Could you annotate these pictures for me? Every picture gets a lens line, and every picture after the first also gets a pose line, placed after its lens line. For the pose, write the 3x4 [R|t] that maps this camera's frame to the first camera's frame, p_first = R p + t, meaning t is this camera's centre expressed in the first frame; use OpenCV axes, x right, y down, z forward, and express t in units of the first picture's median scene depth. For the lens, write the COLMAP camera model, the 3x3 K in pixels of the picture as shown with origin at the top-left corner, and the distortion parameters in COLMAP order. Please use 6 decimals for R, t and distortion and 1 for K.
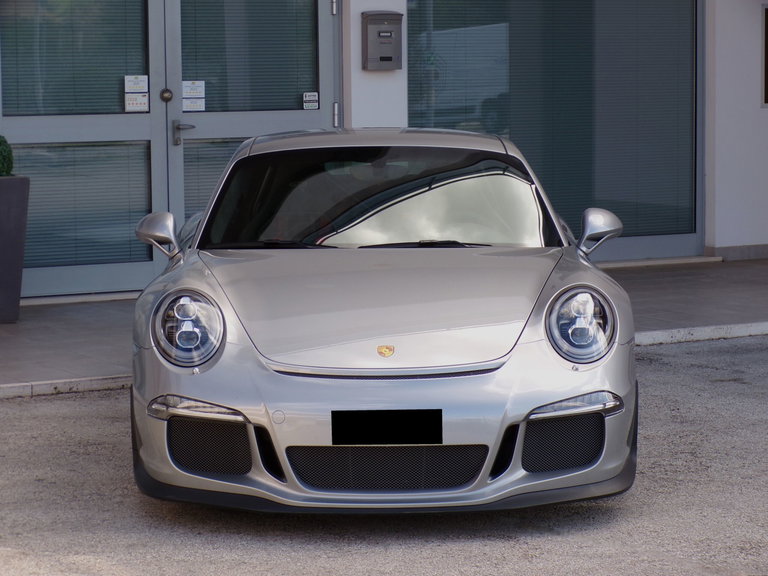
lens RADIAL K [[2213.8, 0, 384.0], [0, 2213.8, 288.0], [0, 0, 1]] dist [0.001454, -0.075023]
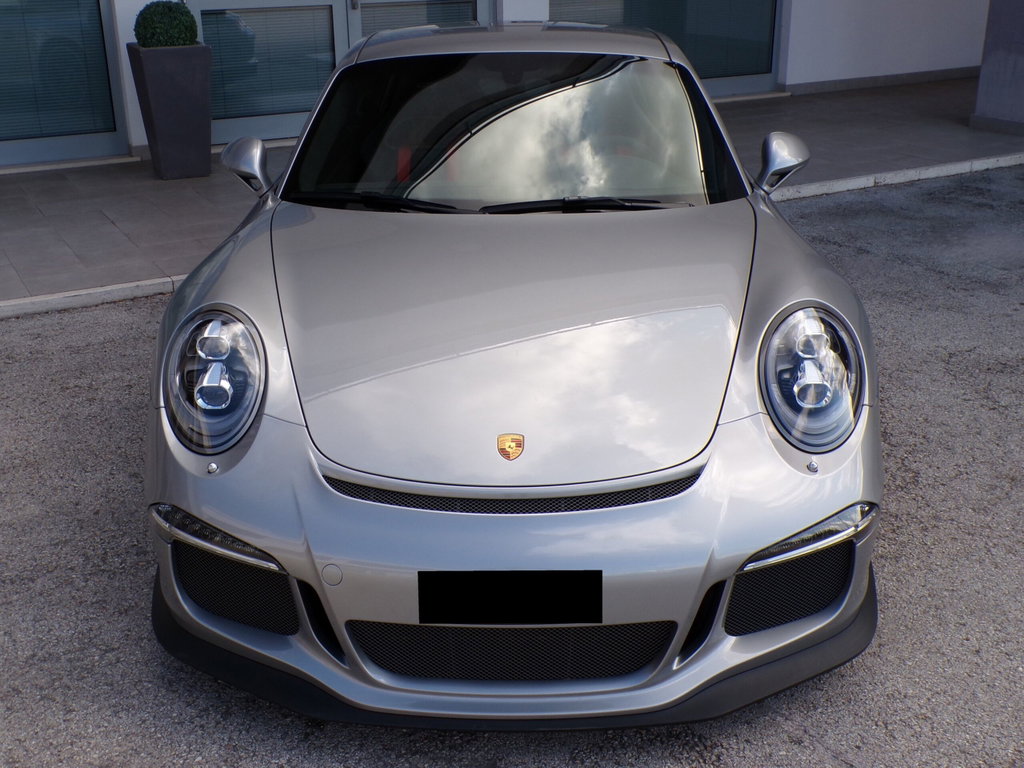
lens RADIAL K [[1199.4, 0, 512.0], [0, 1199.4, 384.0], [0, 0, 1]] dist [0.016643, 0.016579]
pose [[0.999815, 0.006588, -0.018067, 0.006766], [-0.001720, 0.966362, 0.257181, -0.072629], [0.019154, -0.257102, 0.966194, 0.658429]]
